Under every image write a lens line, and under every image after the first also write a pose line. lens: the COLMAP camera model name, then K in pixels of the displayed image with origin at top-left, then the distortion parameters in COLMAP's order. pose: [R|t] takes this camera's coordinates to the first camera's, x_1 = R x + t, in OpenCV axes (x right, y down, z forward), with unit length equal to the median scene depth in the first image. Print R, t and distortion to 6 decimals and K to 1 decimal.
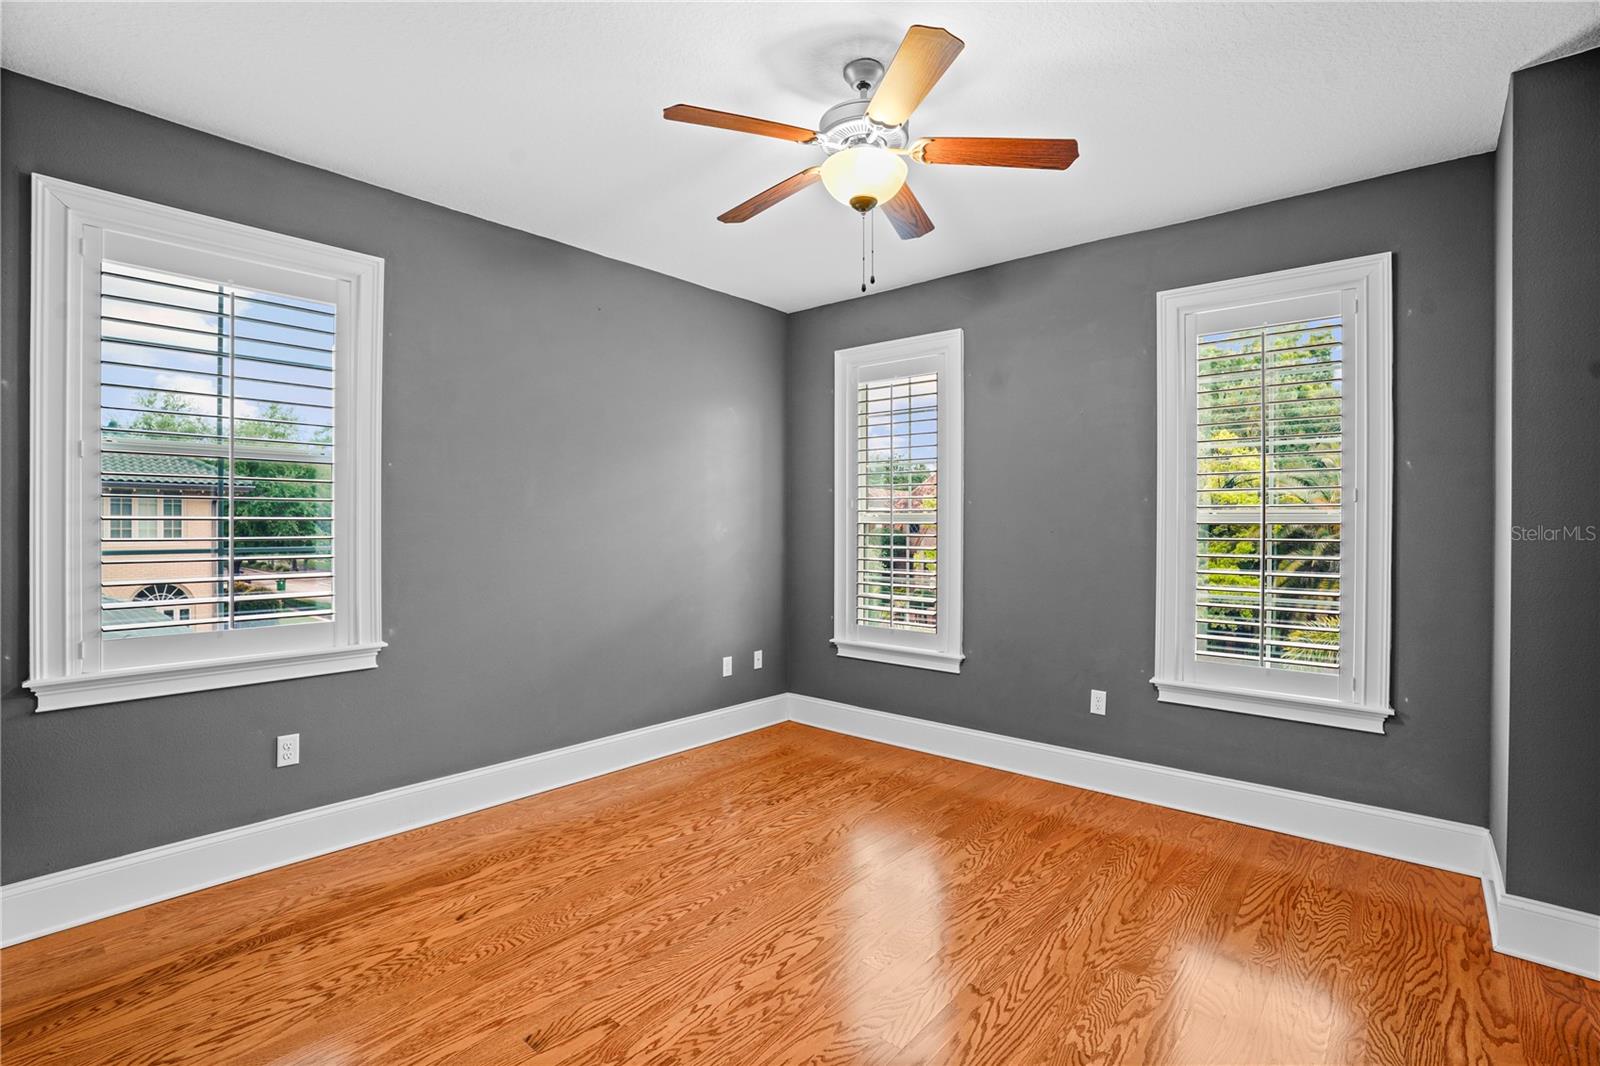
lens RADIAL K [[724.8, 0, 793.5], [0, 724.8, 531.5], [0, 0, 1]] dist [-0.004912, 0.000223]
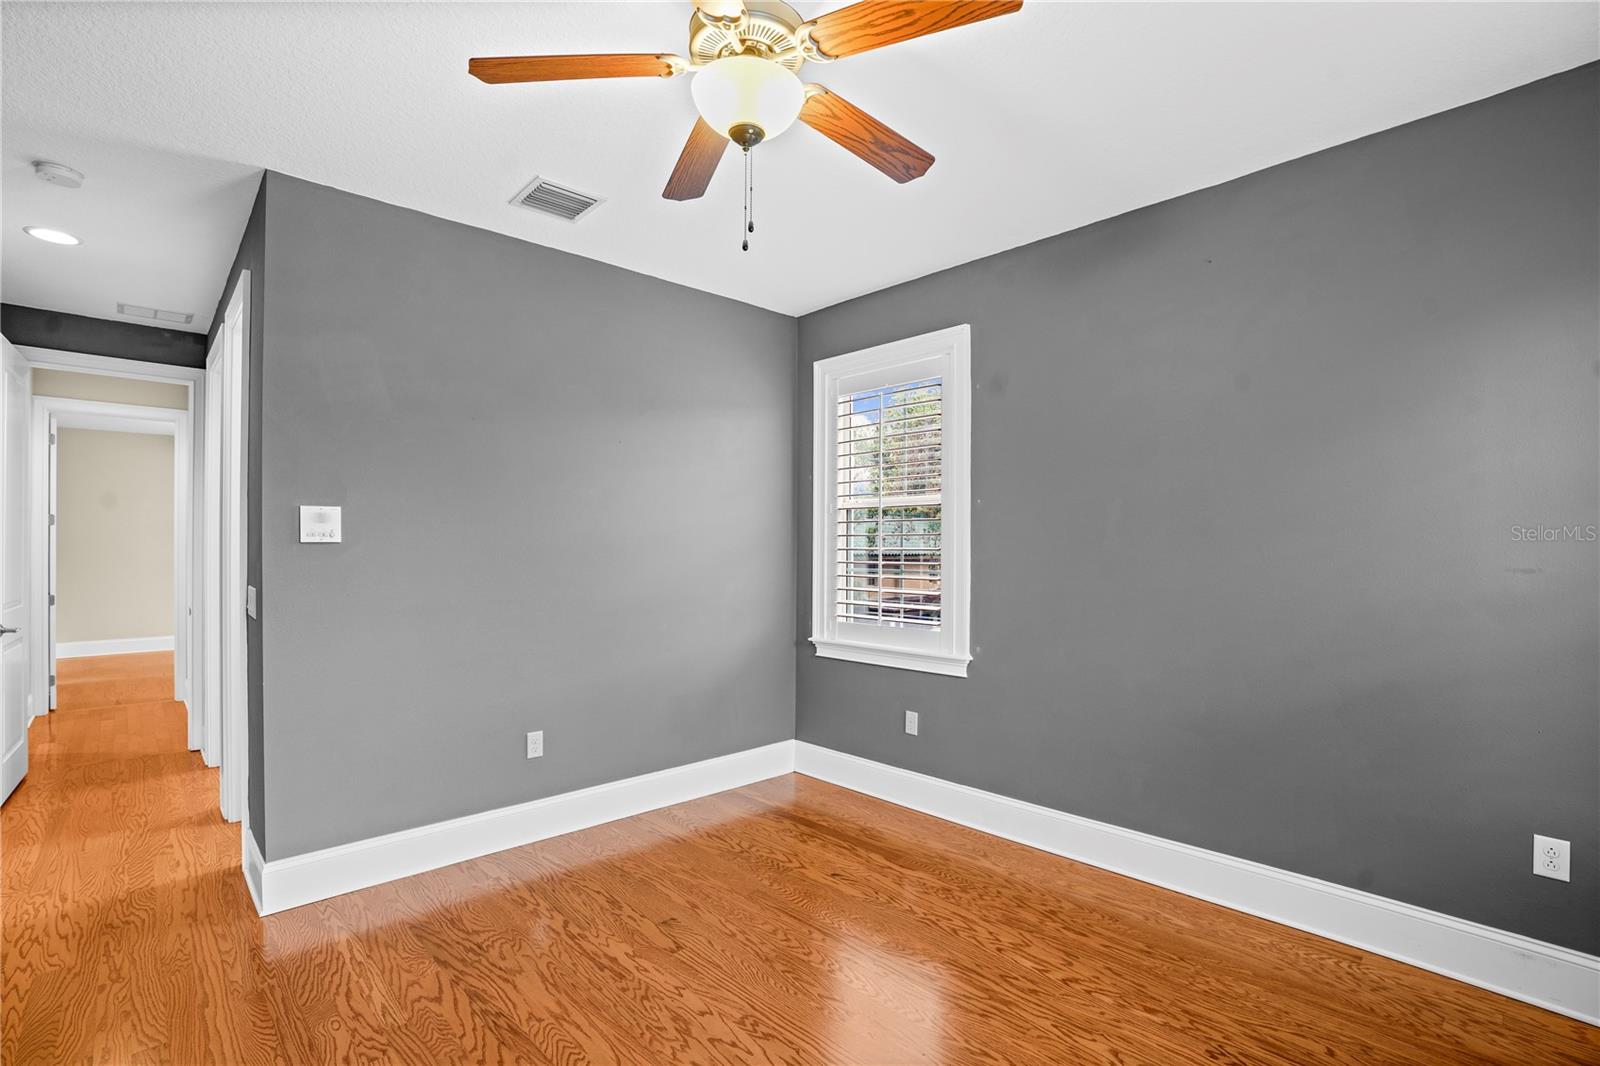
lens RADIAL K [[758.0, 0, 796.6], [0, 758.0, 556.8], [0, 0, 1]] dist [-0.015731, 0.000744]
pose [[-0.111679, -0.006176, -0.993725, 0.749489], [-0.000882, 0.999981, -0.006115, 0.002625], [0.993744, 0.000194, -0.111682, 0.980334]]
